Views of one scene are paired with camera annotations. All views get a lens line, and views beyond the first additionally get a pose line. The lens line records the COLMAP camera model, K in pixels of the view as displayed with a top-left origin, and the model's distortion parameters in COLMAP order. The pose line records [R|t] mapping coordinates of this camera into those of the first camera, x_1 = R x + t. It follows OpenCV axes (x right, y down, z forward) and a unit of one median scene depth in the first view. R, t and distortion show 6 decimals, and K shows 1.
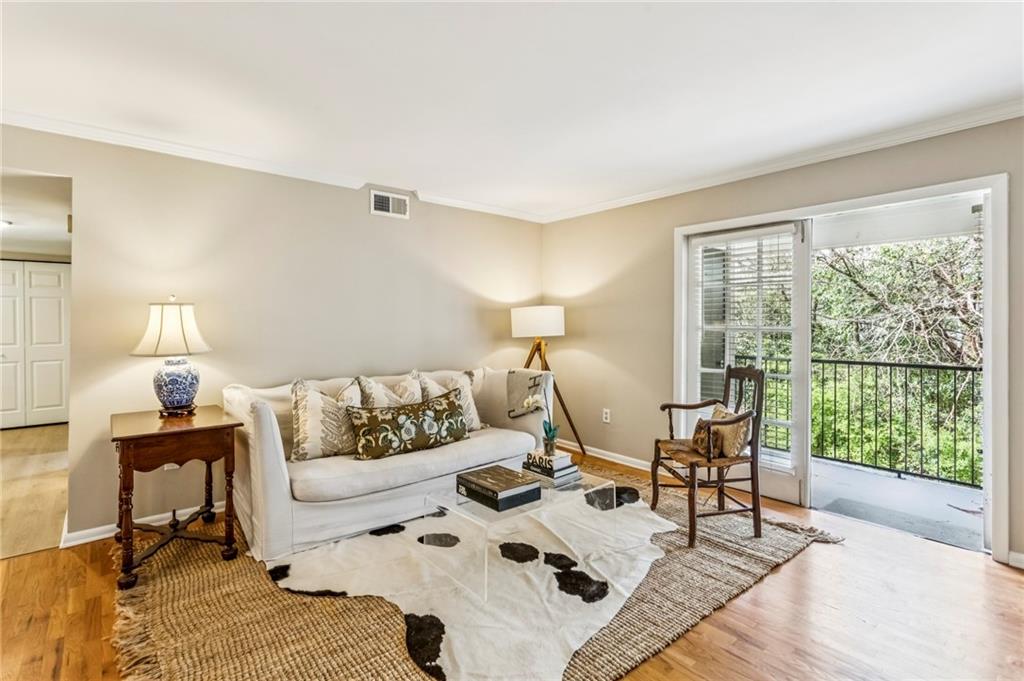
lens RADIAL K [[485.3, 0, 516.4], [0, 485.3, 323.4], [0, 0, 1]] dist [-0.000189, 0.000221]
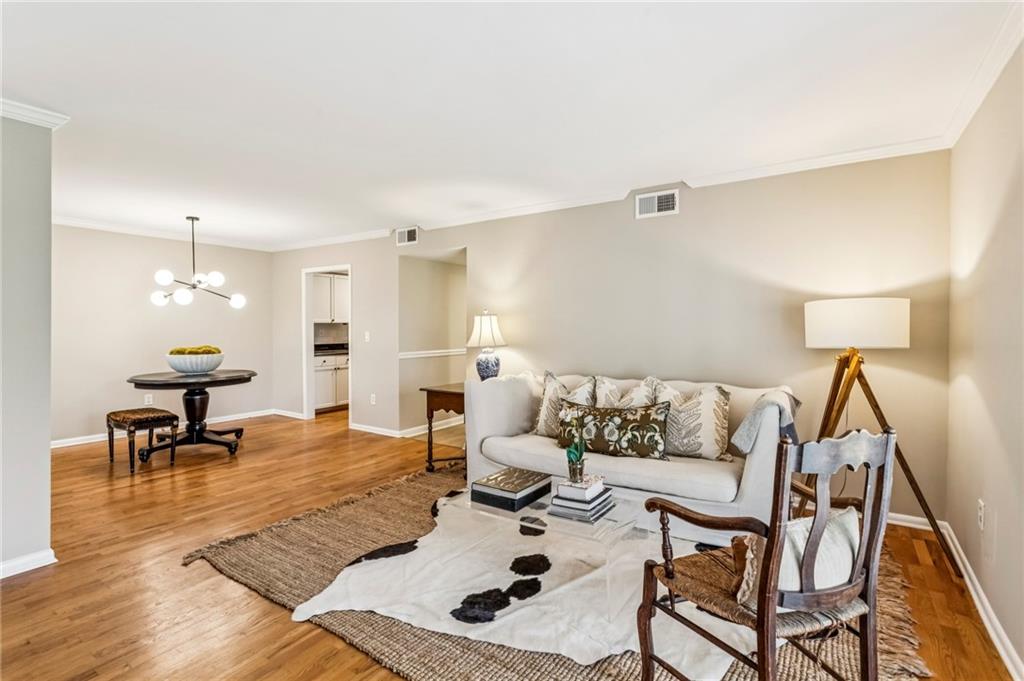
lens RADIAL K [[489.0, 0, 507.3], [0, 489.0, 334.3], [0, 0, 1]] dist [0.002550, -0.000379]
pose [[0.265592, 0.013704, -0.963988, 0.840758], [-0.000118, 0.999899, 0.014182, 0.000501], [0.964086, -0.003652, 0.265567, 0.638259]]
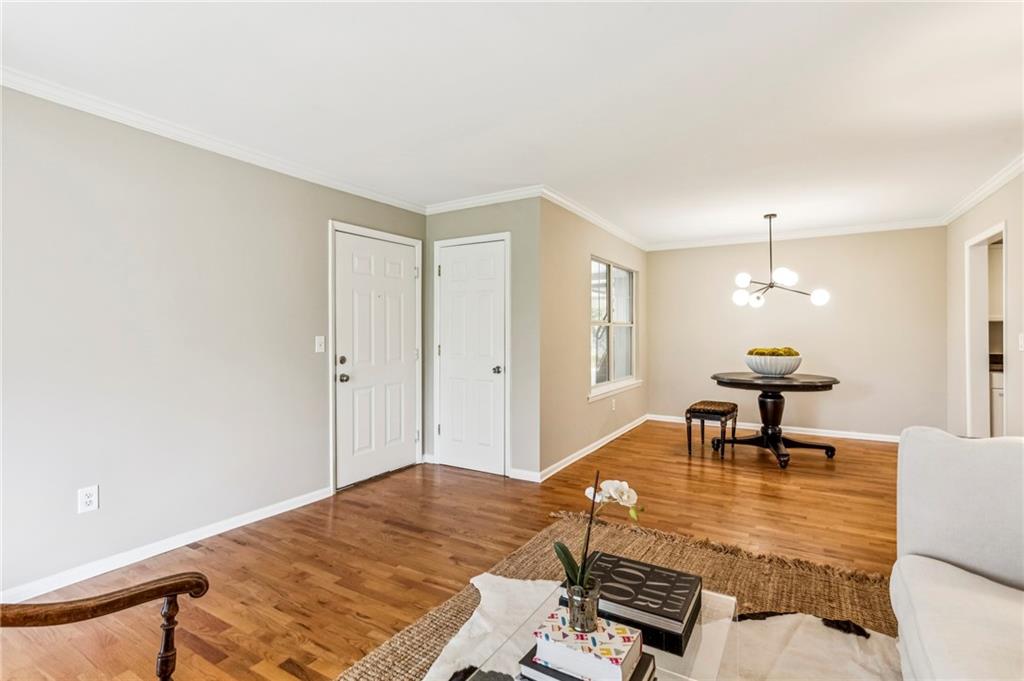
lens RADIAL K [[489.0, 0, 507.3], [0, 489.0, 334.3], [0, 0, 1]] dist [0.002550, -0.000379]
pose [[-0.951426, 0.004657, -0.307844, 0.256160], [0.003712, 0.999986, 0.003655, 0.013248], [0.307857, 0.002335, -0.951430, 1.349403]]
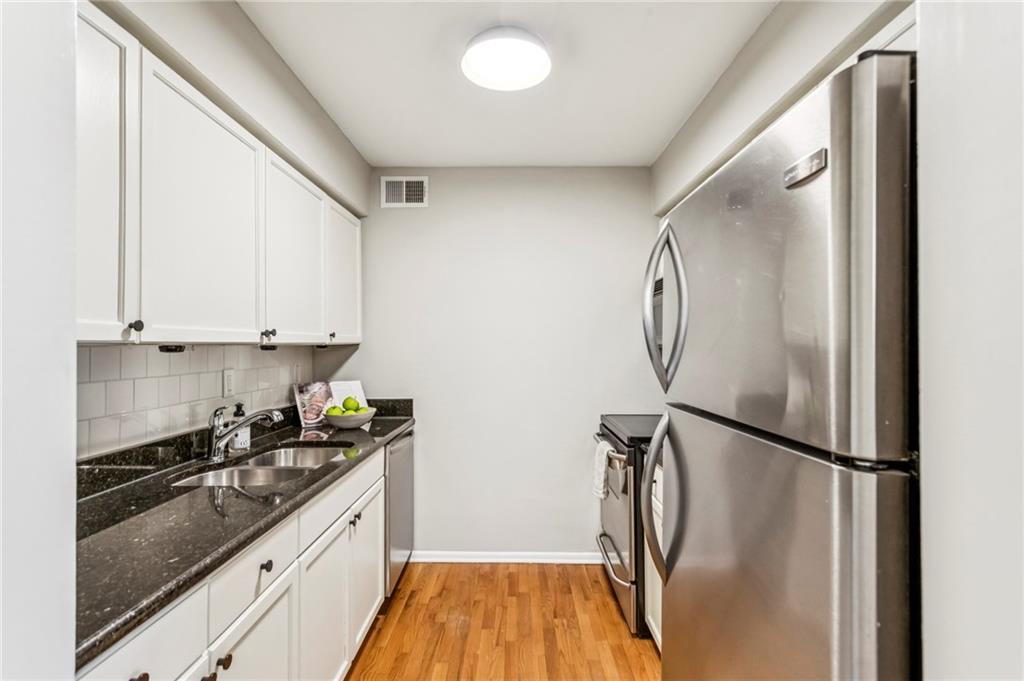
lens RADIAL K [[489.0, 0, 507.3], [0, 489.0, 334.3], [0, 0, 1]] dist [0.002550, -0.000379]
pose [[0.750868, -0.019885, -0.660153, -1.365917], [0.004203, 0.999670, -0.025331, -0.015843], [0.660439, 0.016246, 0.750704, 0.338229]]
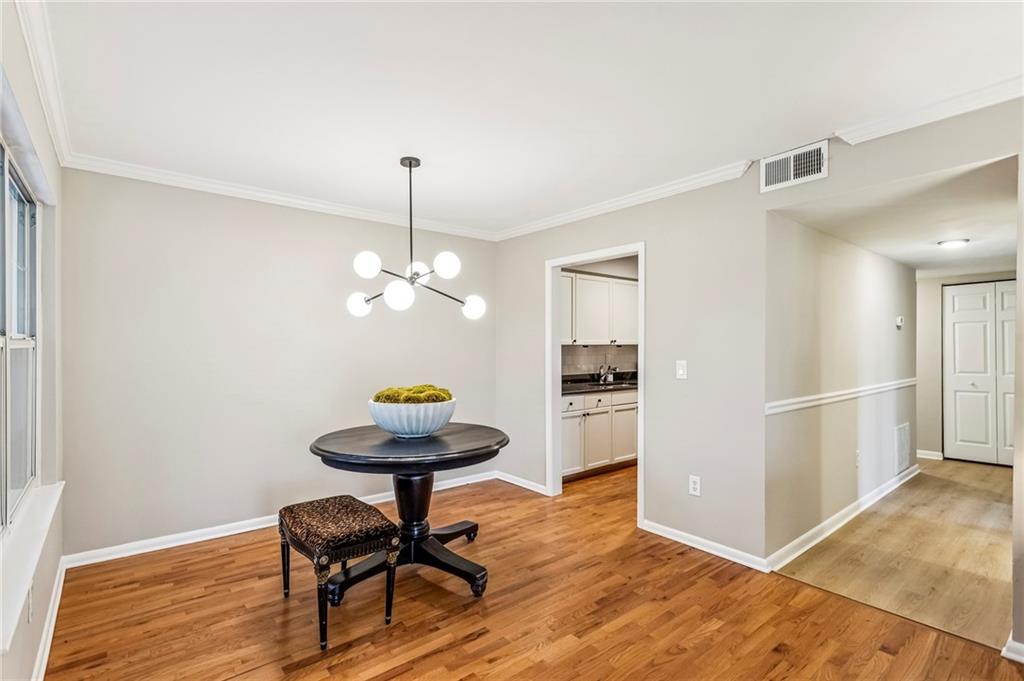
lens RADIAL K [[485.6, 0, 509.5], [0, 485.6, 349.2], [0, 0, 1]] dist [0.002132, 0.000302]
pose [[-0.026057, 0.001412, -0.999659, -0.148037], [0.000970, 0.999999, 0.001388, -0.008172], [0.999660, -0.000934, -0.026058, 0.254617]]
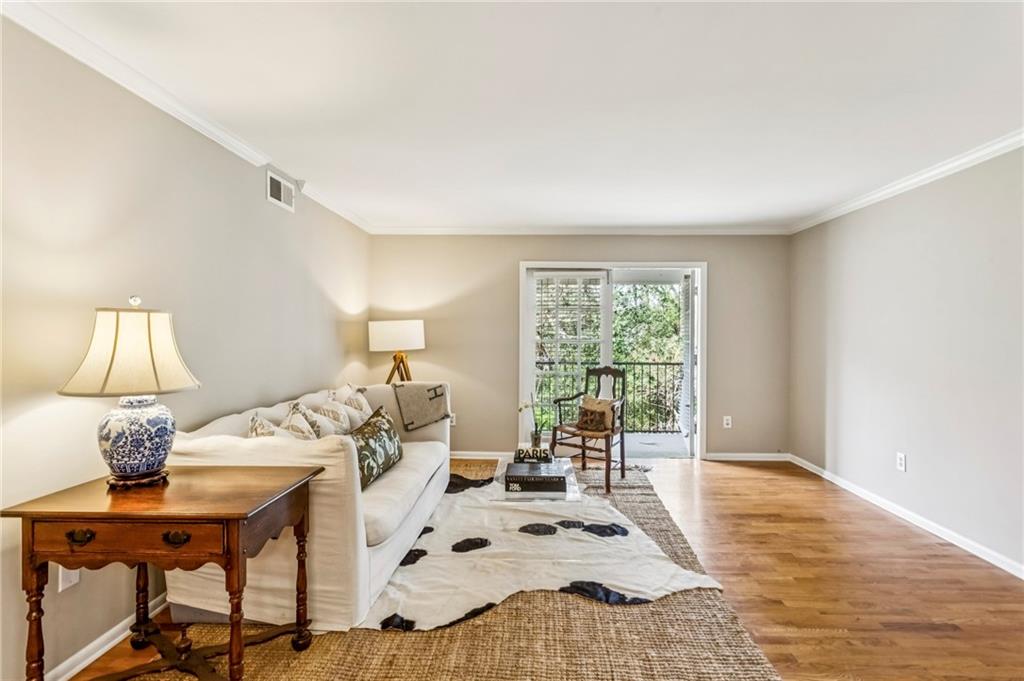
lens RADIAL K [[486.5, 0, 525.5], [0, 486.5, 331.6], [0, 0, 1]] dist [0.002741, 0.000072]
pose [[0.666644, 0.006685, 0.745346, -0.838166], [-0.005412, 0.999977, -0.004129, -0.011983], [-0.745357, -0.001282, 0.666664, 0.202619]]
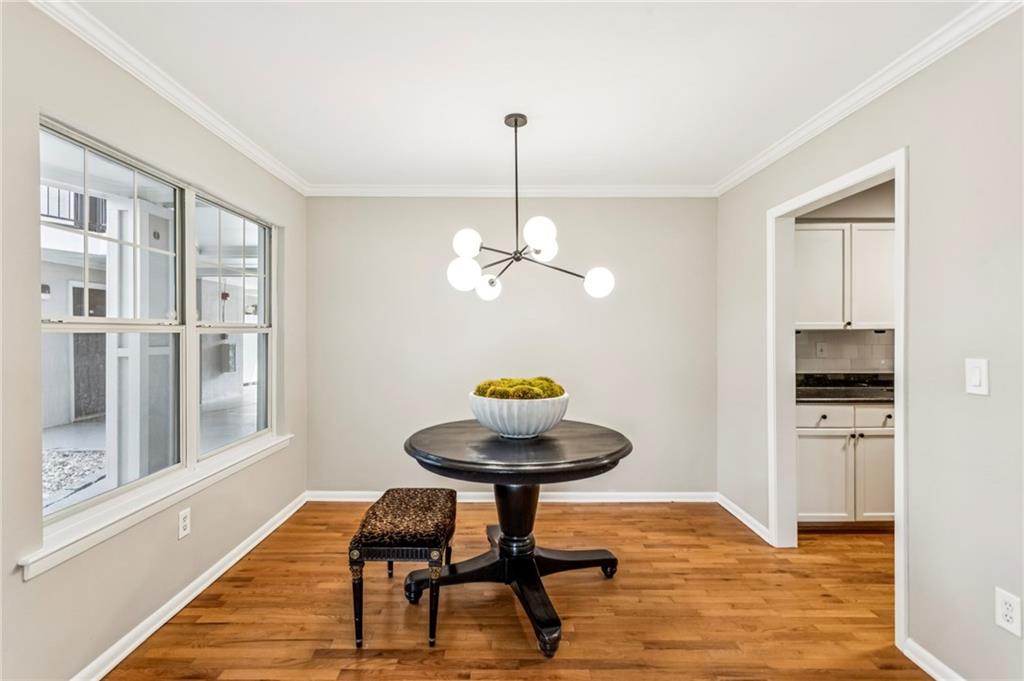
lens RADIAL K [[480.9, 0, 507.3], [0, 480.9, 331.5], [0, 0, 1]] dist [0.003176, 0.000702]
pose [[-0.649332, -0.004516, -0.760491, -0.470527], [-0.000911, 0.999986, -0.005161, -0.009233], [0.760504, -0.002659, -0.649328, 0.565340]]
